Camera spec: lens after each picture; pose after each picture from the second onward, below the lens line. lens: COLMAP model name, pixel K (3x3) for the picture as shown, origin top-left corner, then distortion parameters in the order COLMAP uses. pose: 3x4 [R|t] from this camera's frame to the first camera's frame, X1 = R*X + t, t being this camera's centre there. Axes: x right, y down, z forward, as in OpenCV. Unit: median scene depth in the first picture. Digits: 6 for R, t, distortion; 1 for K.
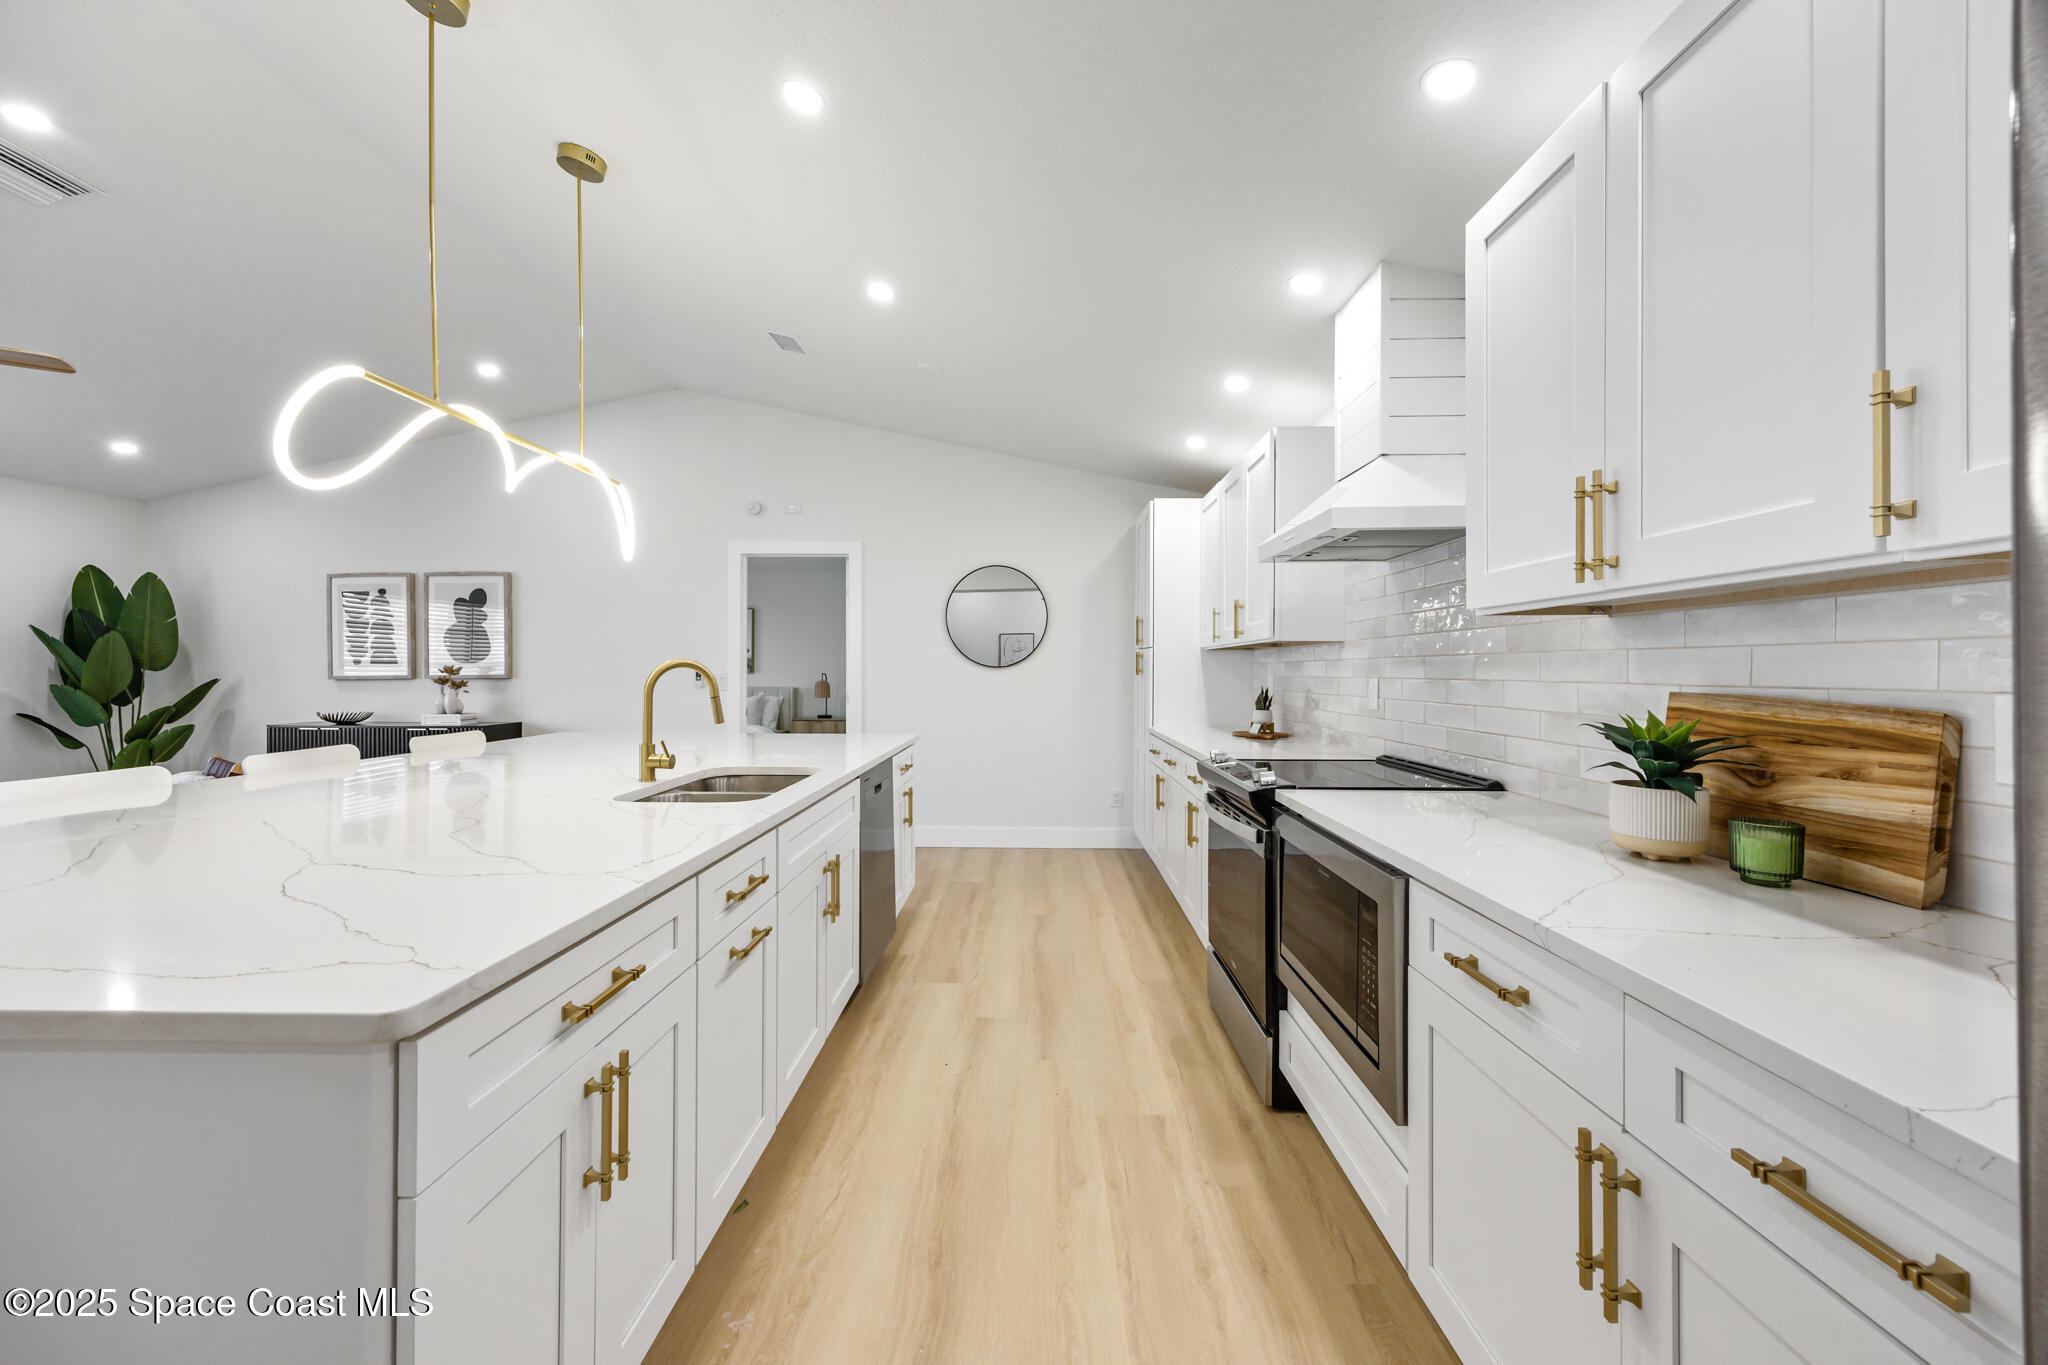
lens RADIAL K [[820.7, 0, 1016.8], [0, 820.7, 674.8], [0, 0, 1]] dist [0.003430, 0.000017]
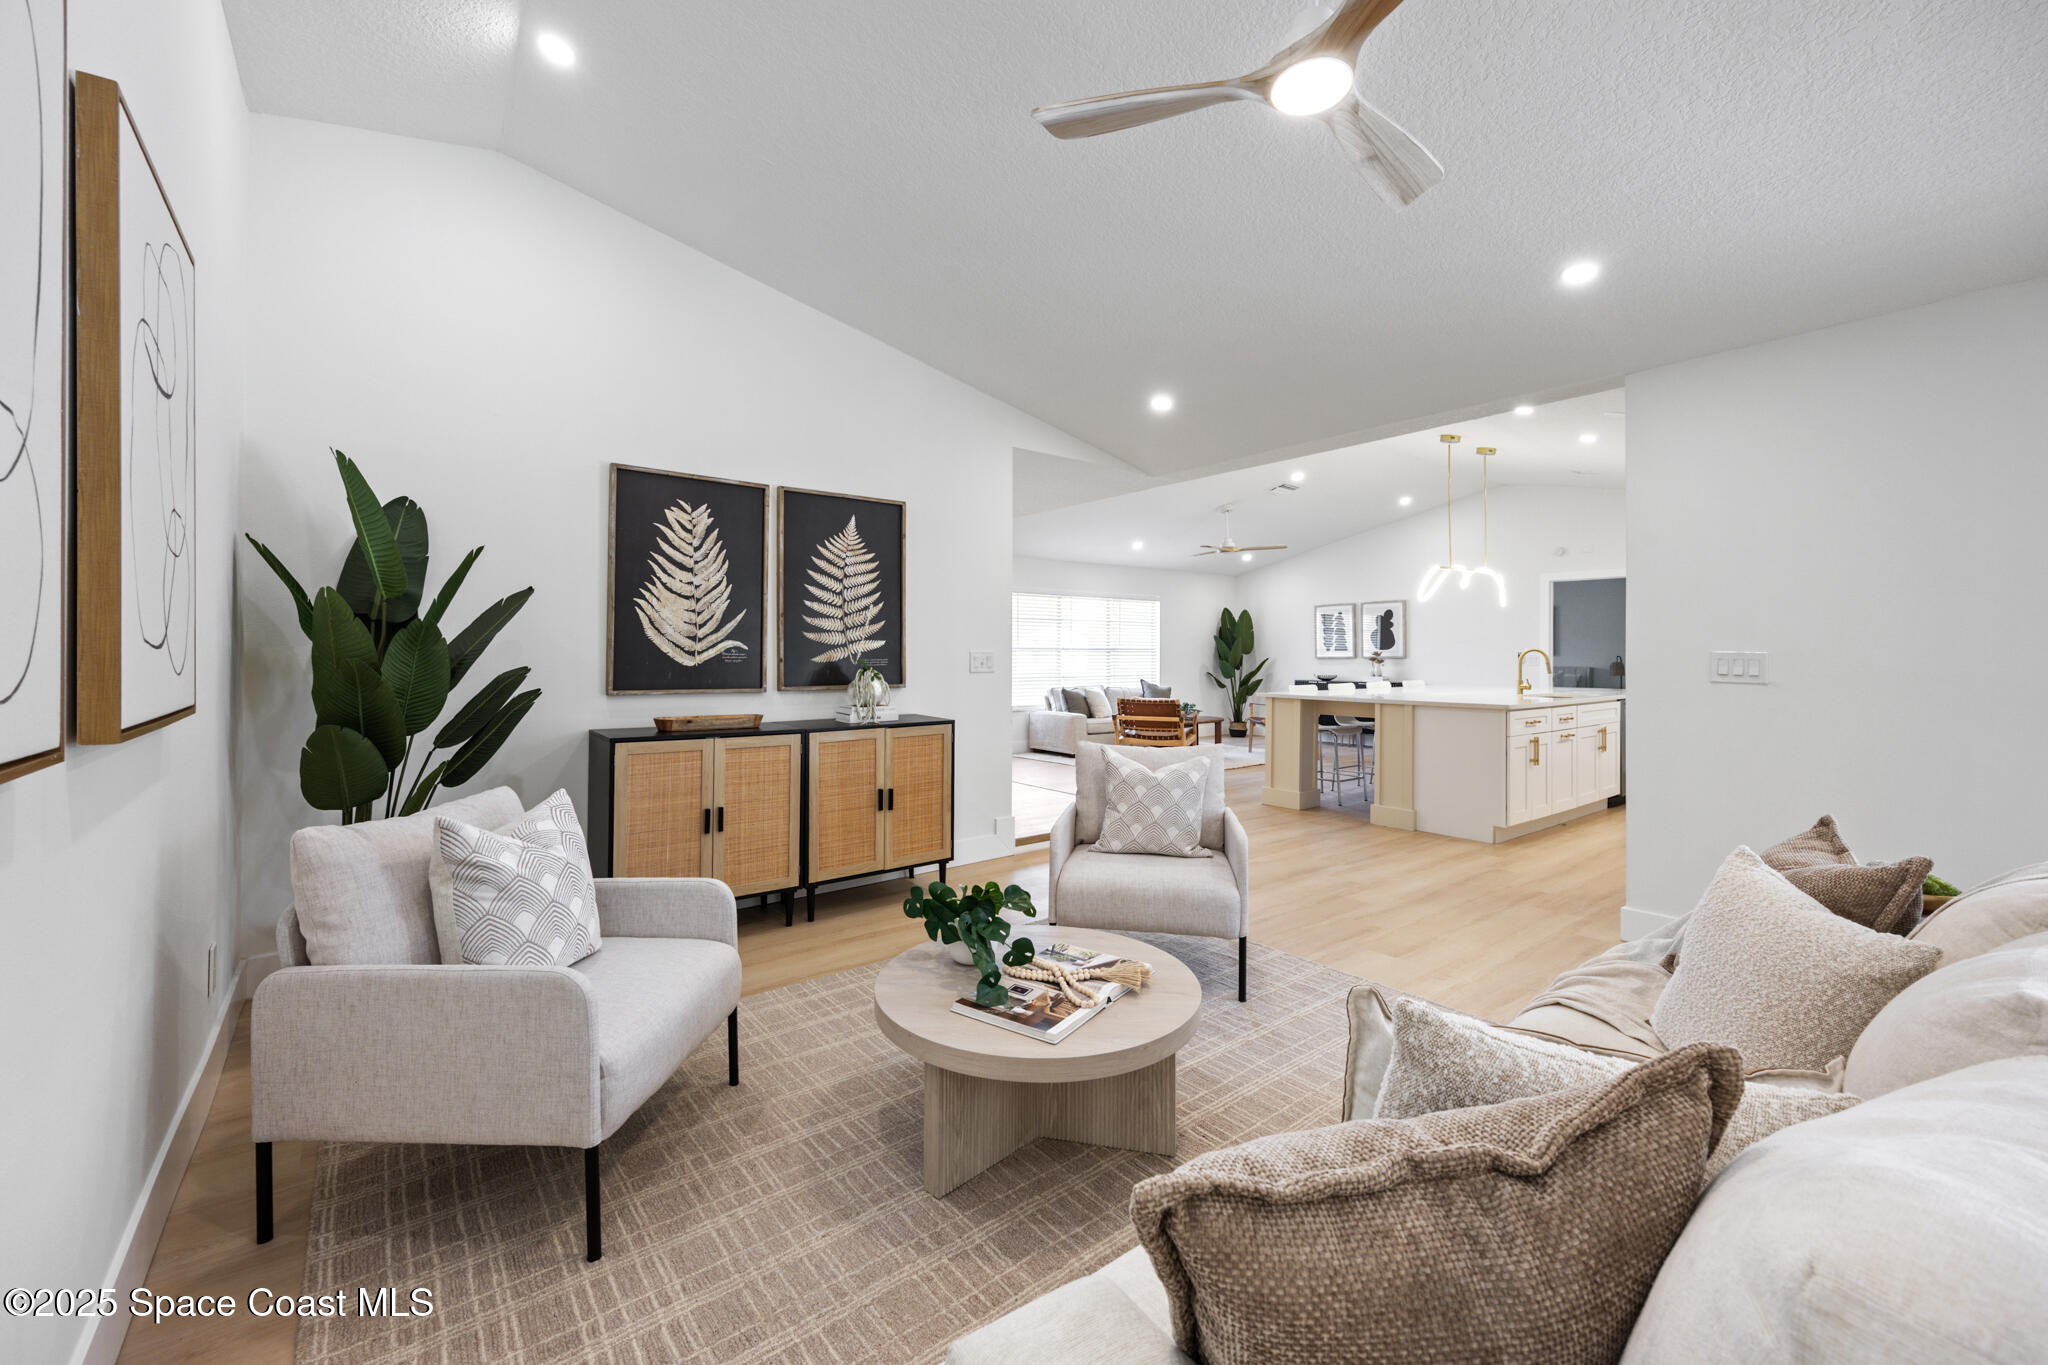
lens RADIAL K [[820.7, 0, 1029.7], [0, 820.7, 666.4], [0, 0, 1]] dist [0.003430, 0.000017]
pose [[0.650433, 0.007856, -0.759523, 0.233727], [-0.002341, 0.999962, 0.008338, 0.009554], [0.759560, -0.003645, 0.650427, -0.843242]]
